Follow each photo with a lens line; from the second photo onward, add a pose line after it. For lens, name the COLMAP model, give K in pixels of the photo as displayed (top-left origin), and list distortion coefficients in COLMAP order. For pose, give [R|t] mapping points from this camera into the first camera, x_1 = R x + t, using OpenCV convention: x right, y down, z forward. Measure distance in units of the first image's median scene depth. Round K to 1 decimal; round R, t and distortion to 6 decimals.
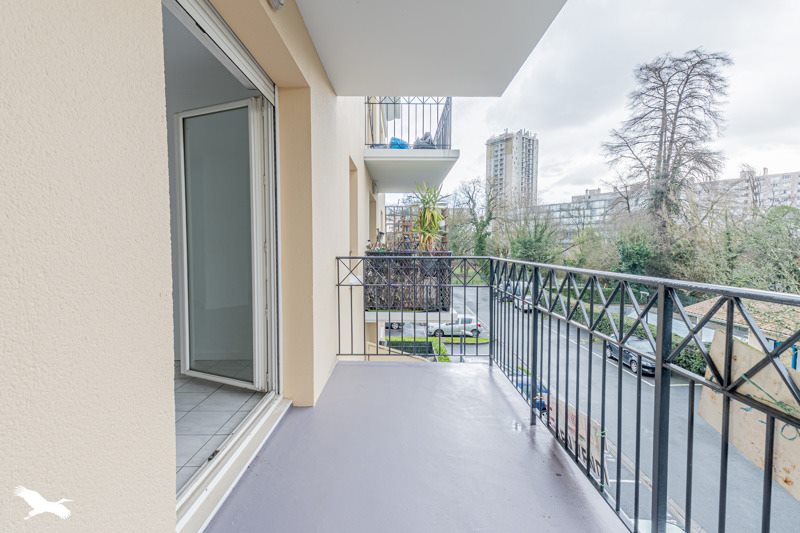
lens RADIAL K [[373.7, 0, 404.4], [0, 373.7, 263.7], [0, 0, 1]] dist [0.026129, -0.000934]
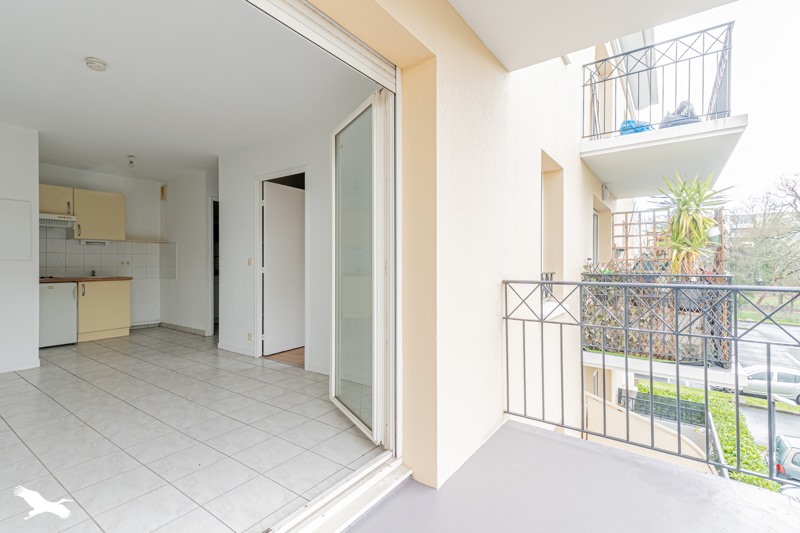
lens RADIAL K [[373.7, 0, 404.4], [0, 373.7, 263.7], [0, 0, 1]] dist [0.026129, -0.000934]
pose [[0.809135, -0.003966, -0.587609, 0.055566], [-0.027715, 0.998607, -0.044903, -0.006759], [0.586968, 0.052618, 0.807898, 0.149124]]
